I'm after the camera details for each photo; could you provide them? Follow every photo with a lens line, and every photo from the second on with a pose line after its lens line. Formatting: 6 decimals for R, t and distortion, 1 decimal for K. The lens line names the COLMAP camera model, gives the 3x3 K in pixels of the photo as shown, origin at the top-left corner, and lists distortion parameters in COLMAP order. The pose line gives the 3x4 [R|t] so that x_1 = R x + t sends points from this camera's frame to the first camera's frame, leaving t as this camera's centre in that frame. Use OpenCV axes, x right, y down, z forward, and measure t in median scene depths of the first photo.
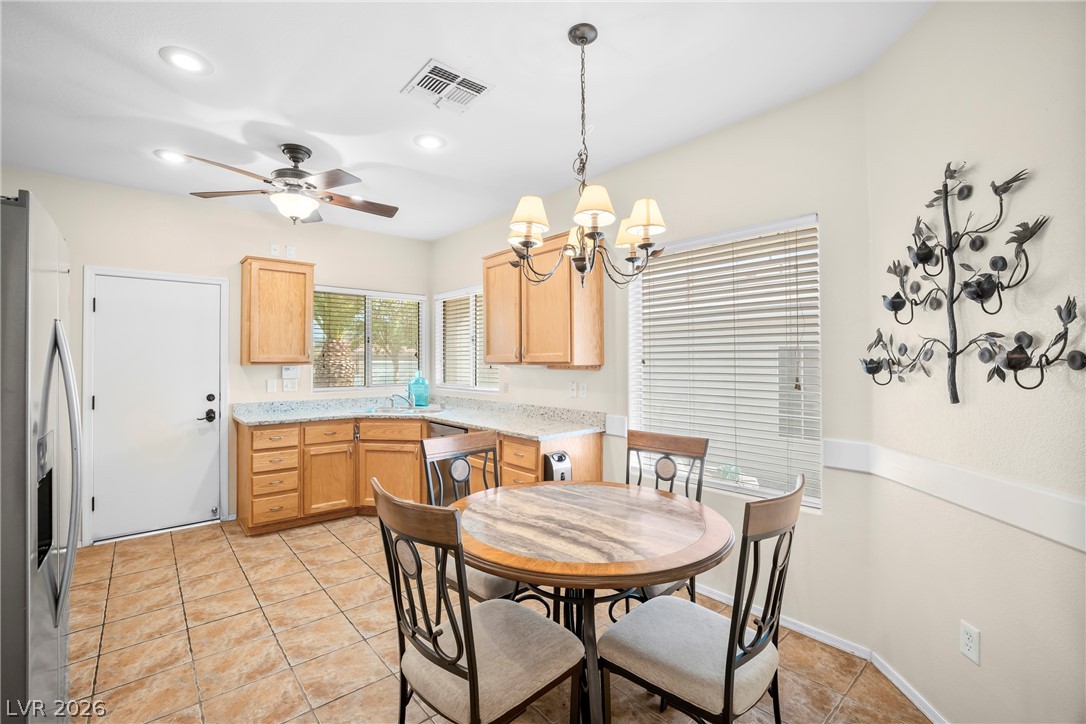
lens RADIAL K [[472.7, 0, 541.2], [0, 472.7, 353.5], [0, 0, 1]] dist [-0.034470, 0.002953]
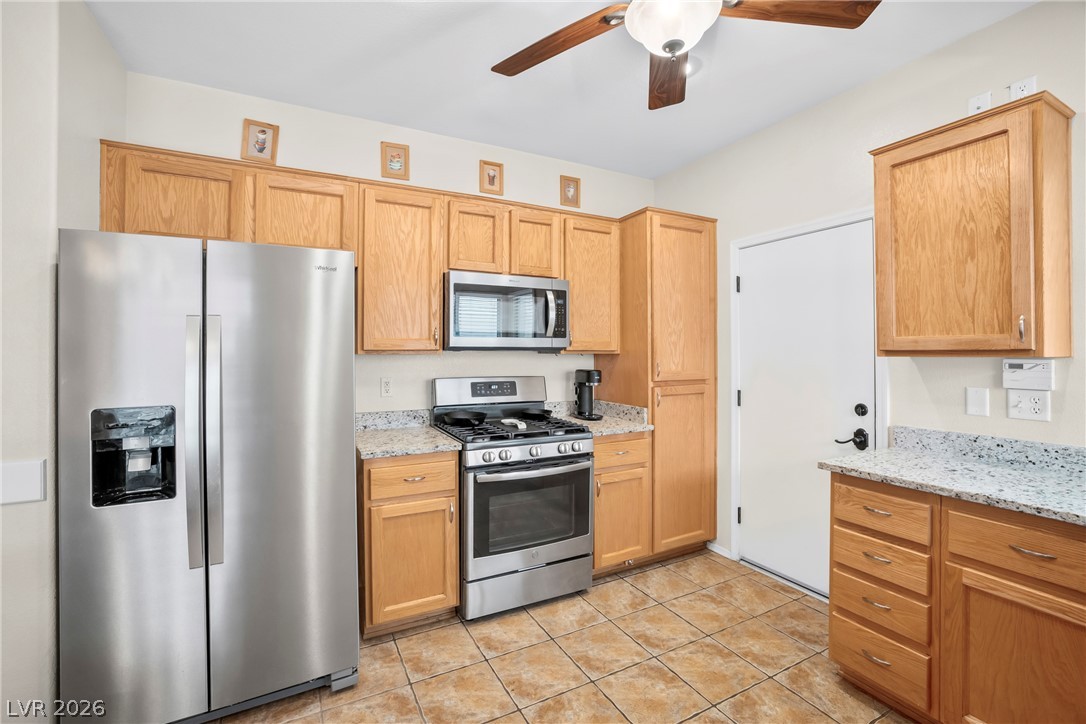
lens RADIAL K [[472.7, 0, 531.3], [0, 472.7, 349.0], [0, 0, 1]] dist [-0.034470, 0.002953]
pose [[-0.235511, -0.000088, -0.971872, -0.031216], [0.016961, 0.999847, -0.004201, 0.013125], [0.971724, -0.017473, -0.235474, 0.800090]]
